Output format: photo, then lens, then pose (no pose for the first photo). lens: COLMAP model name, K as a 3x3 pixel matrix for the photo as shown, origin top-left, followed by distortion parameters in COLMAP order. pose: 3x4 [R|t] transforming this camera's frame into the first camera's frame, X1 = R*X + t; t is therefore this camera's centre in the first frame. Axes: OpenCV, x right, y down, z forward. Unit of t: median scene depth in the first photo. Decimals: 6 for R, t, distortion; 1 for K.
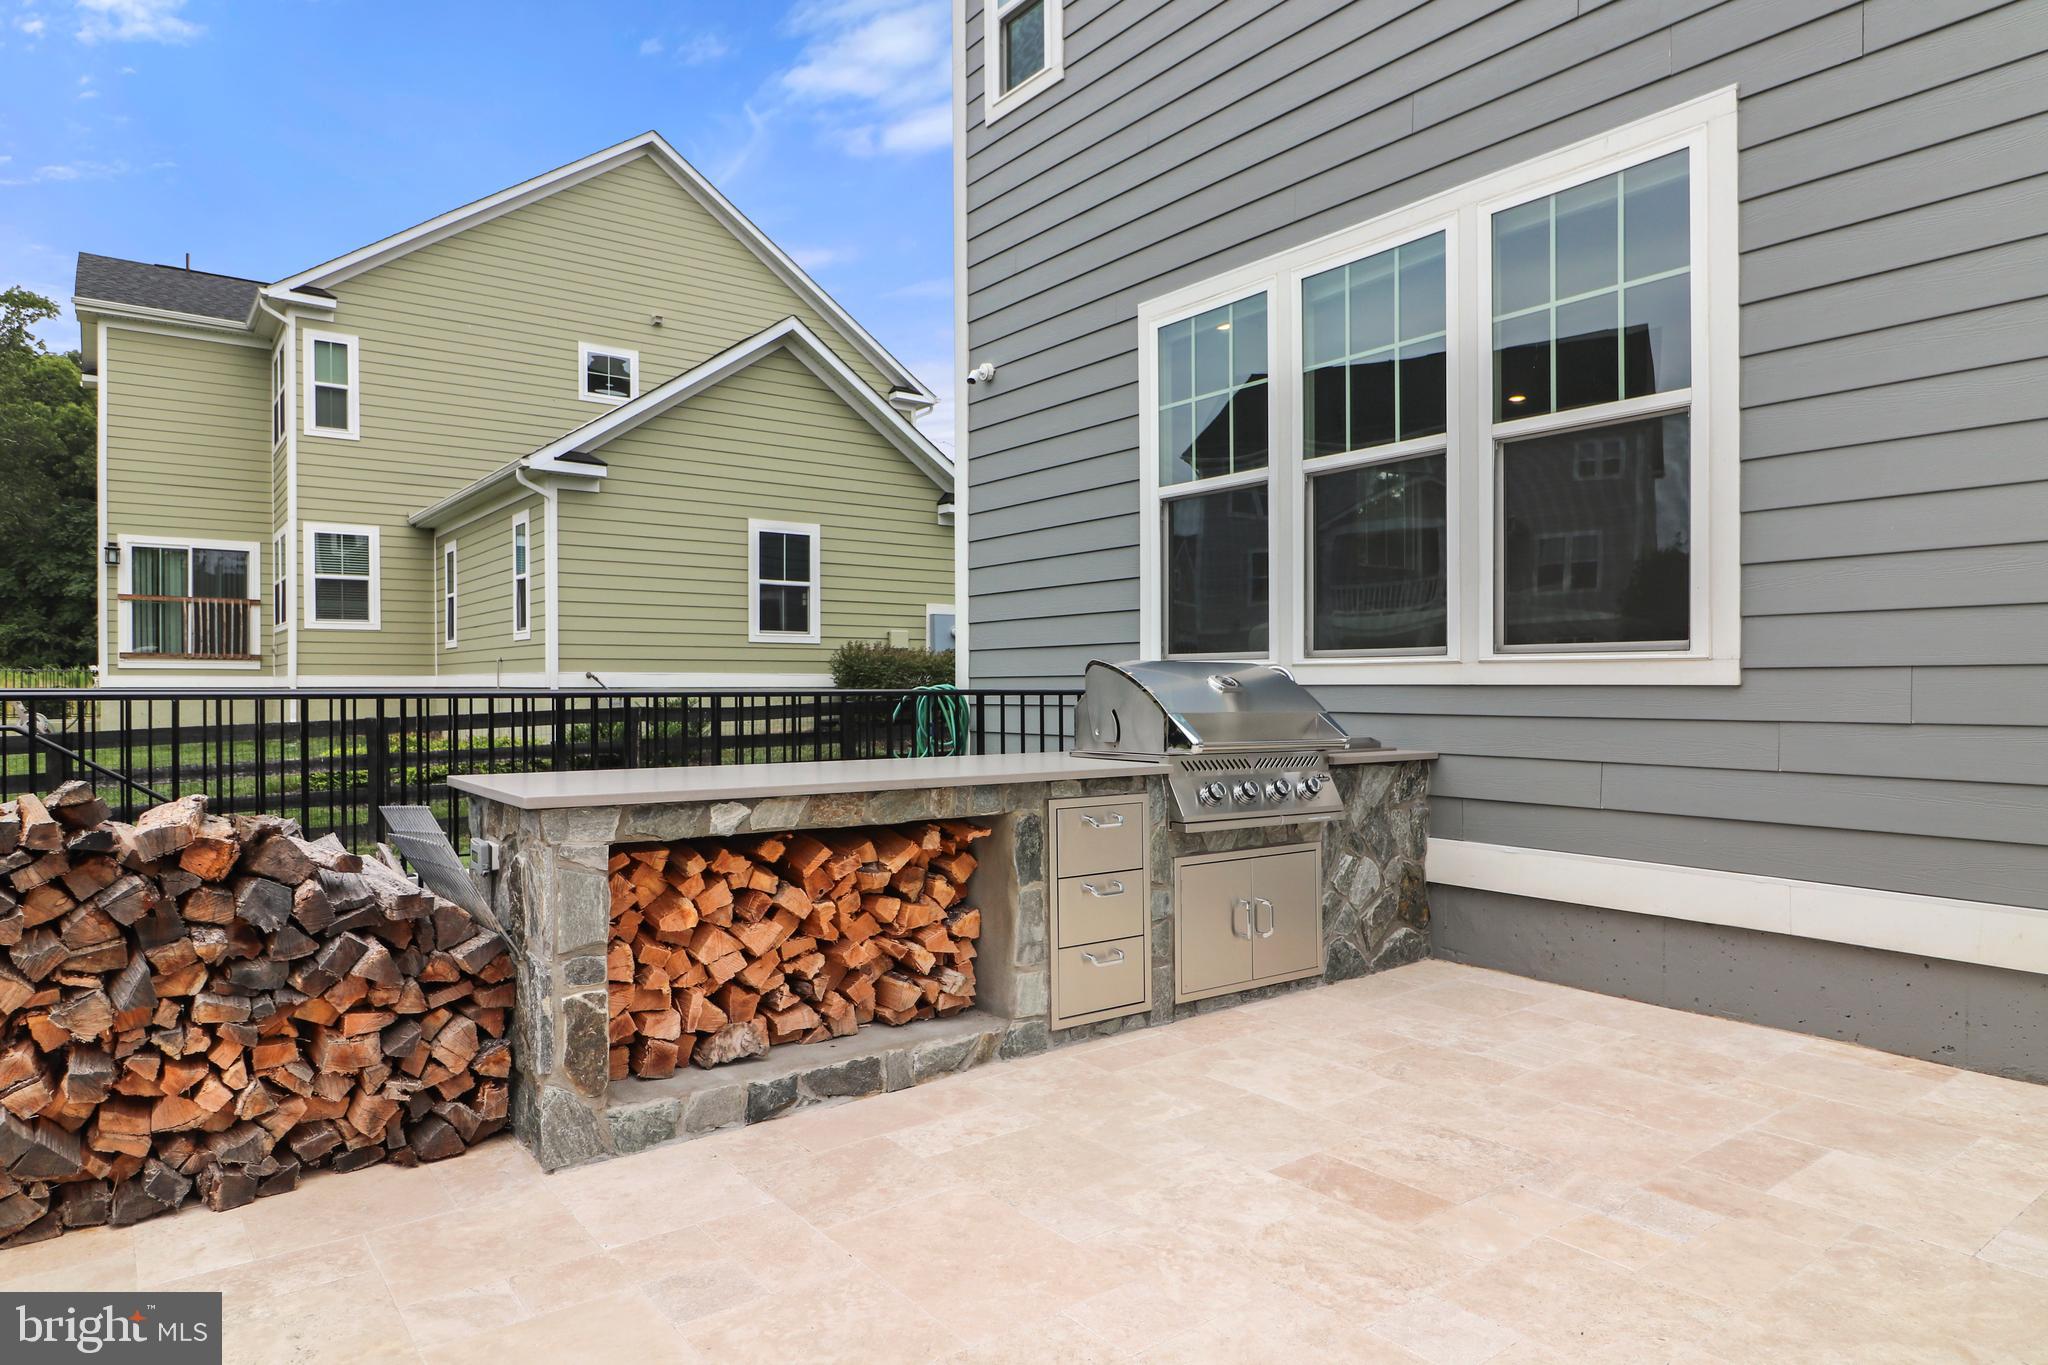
lens RADIAL K [[1239.9, 0, 1024.0], [0, 1239.9, 682.5], [0, 0, 1]] dist [-0.013662, -0.000699]
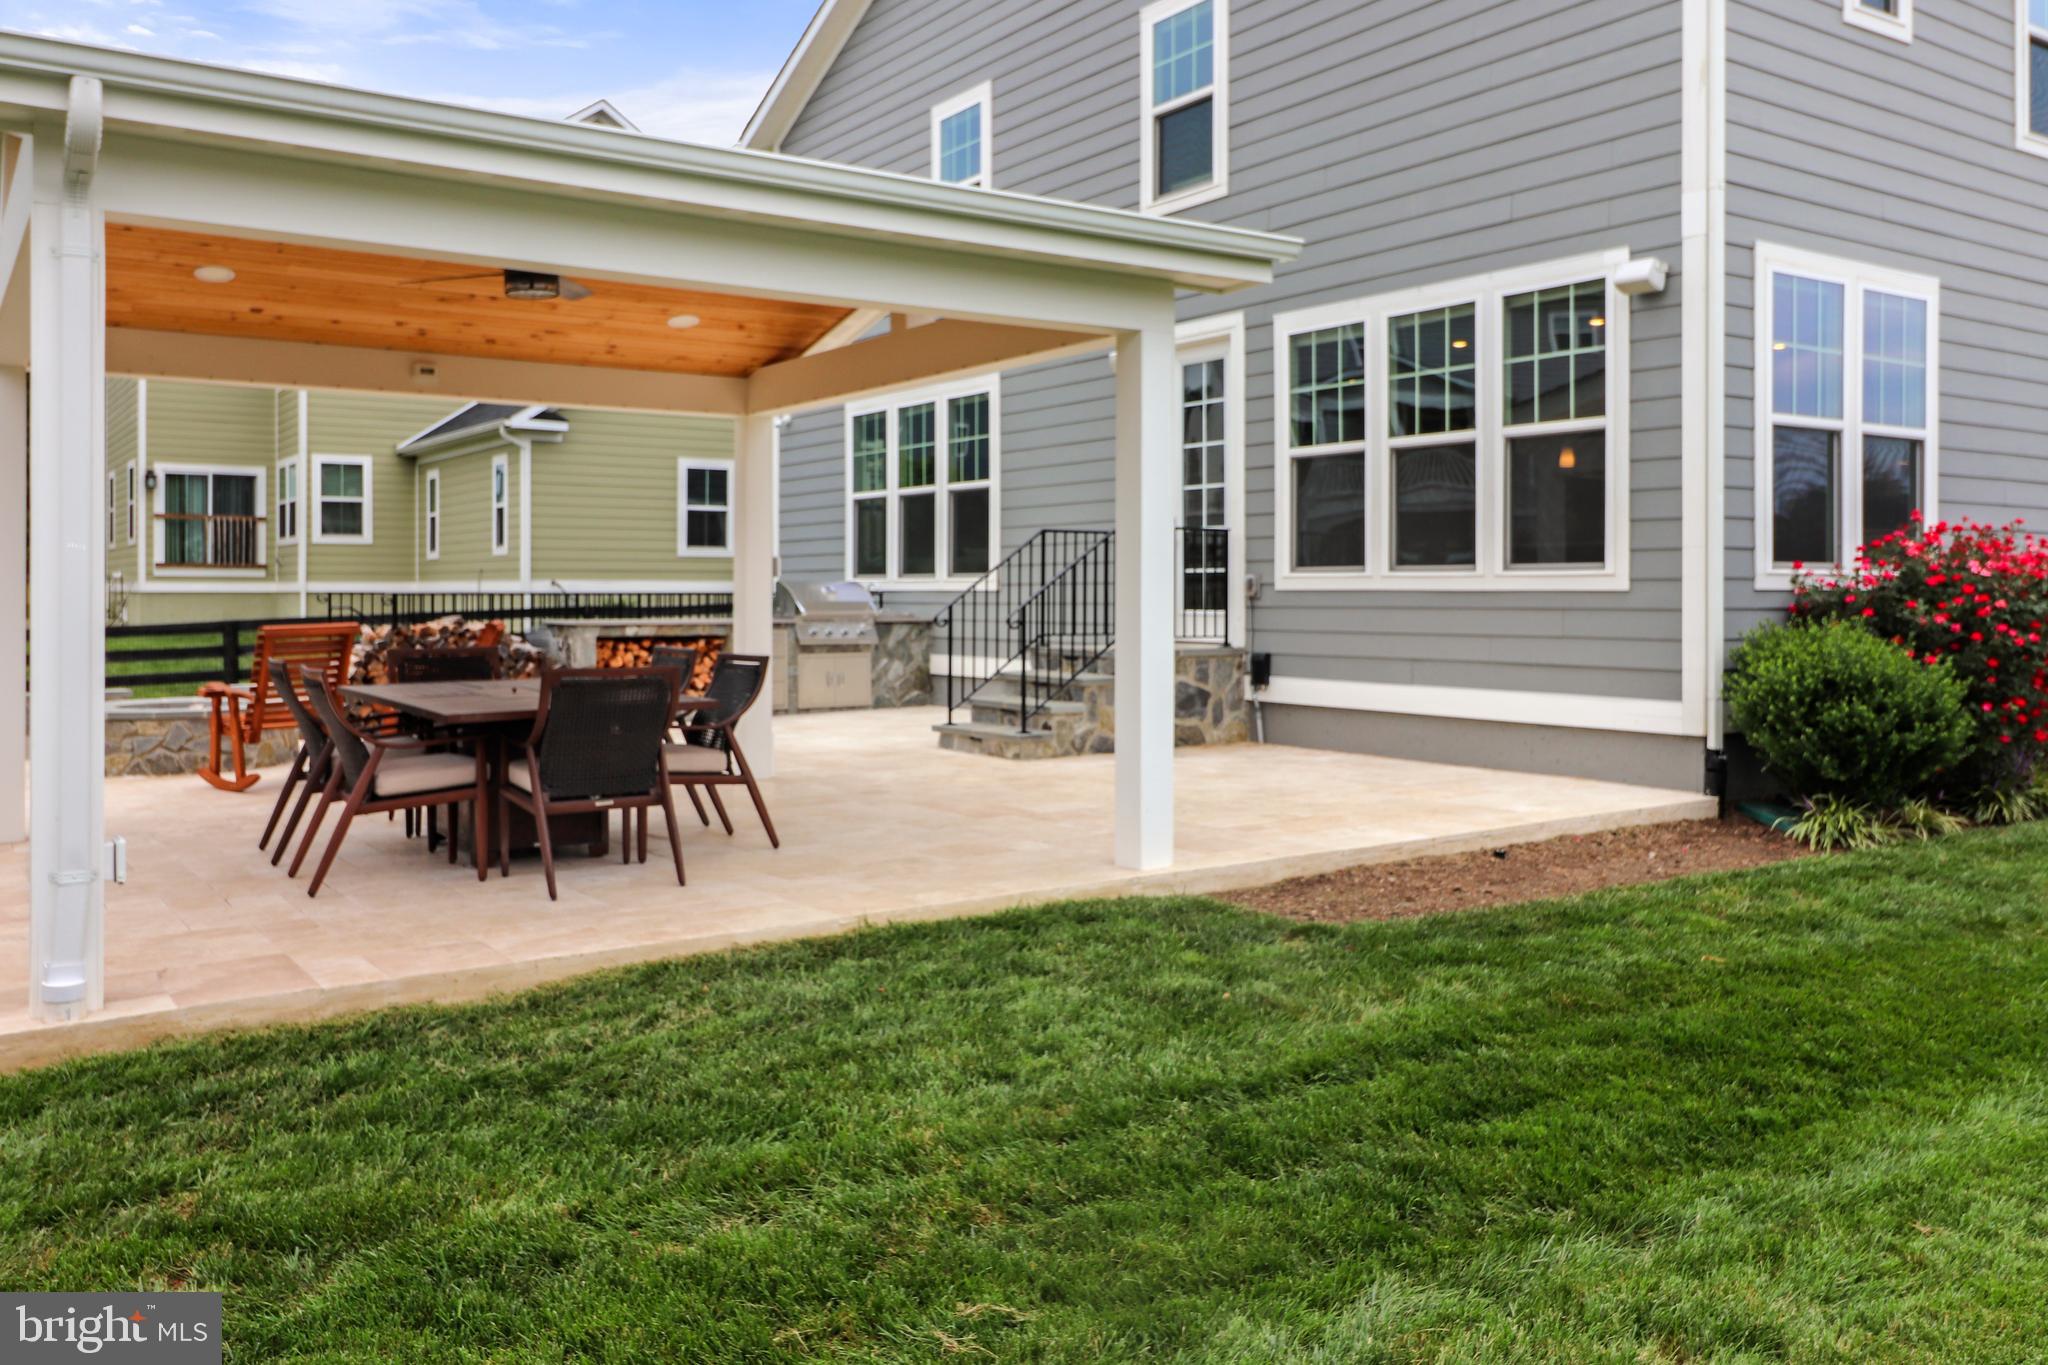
lens RADIAL K [[1661.5, 0, 1016.6], [0, 1661.5, 593.1], [0, 0, 1]] dist [-0.001552, -0.000267]
pose [[0.999090, -0.000305, -0.042643, 0.218736], [0.000486, 0.999991, 0.004246, -0.002062], [0.042641, -0.004262, 0.999081, -0.757481]]
